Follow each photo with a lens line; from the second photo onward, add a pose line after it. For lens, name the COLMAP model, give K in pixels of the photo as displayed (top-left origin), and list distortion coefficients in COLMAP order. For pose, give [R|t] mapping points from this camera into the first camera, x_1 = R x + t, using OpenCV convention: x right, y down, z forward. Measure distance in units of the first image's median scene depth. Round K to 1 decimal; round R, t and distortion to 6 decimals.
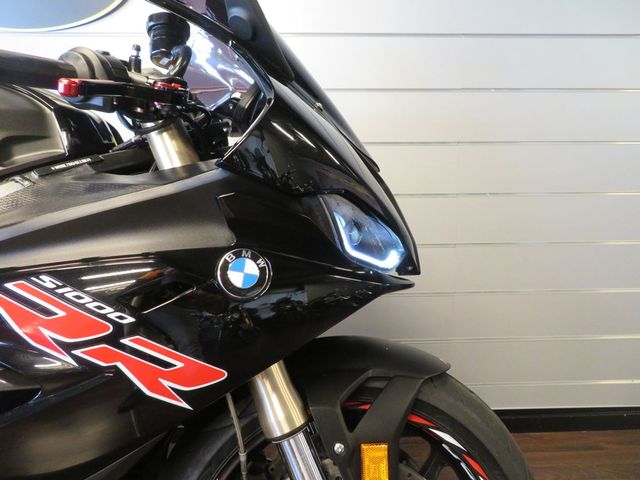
lens RADIAL K [[469.7, 0, 320.2], [0, 469.7, 229.4], [0, 0, 1]] dist [0.004630, 0.001934]
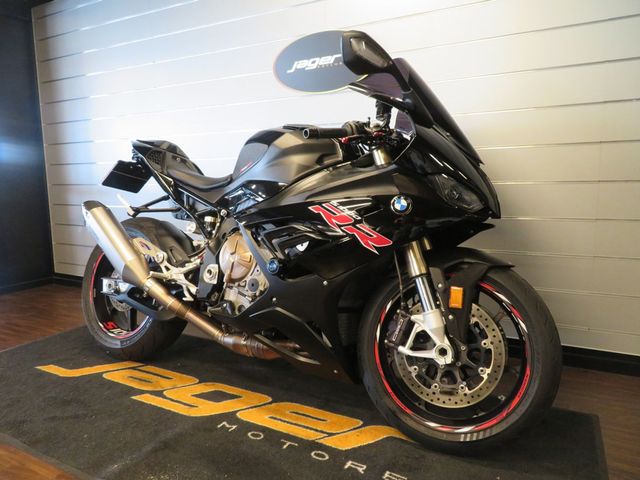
lens RADIAL K [[444.1, 0, 320.0], [0, 444.1, 240.0], [0, 0, 1]] dist [-0.005458, -0.000324]
pose [[0.865810, 0.065935, -0.496009, 0.600609], [-0.053272, 0.997793, 0.039650, 0.189516], [0.497528, -0.007906, 0.867412, -1.194392]]
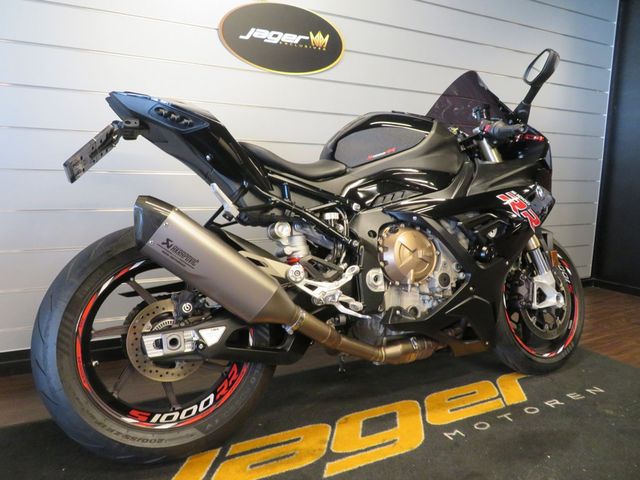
lens RADIAL K [[444.1, 0, 320.0], [0, 444.1, 240.0], [0, 0, 1]] dist [-0.005458, -0.000324]
pose [[0.914615, -0.033901, 0.402902, -2.541912], [0.023692, 0.999260, 0.030296, 0.260669], [-0.403631, -0.018163, 0.914742, -1.116057]]
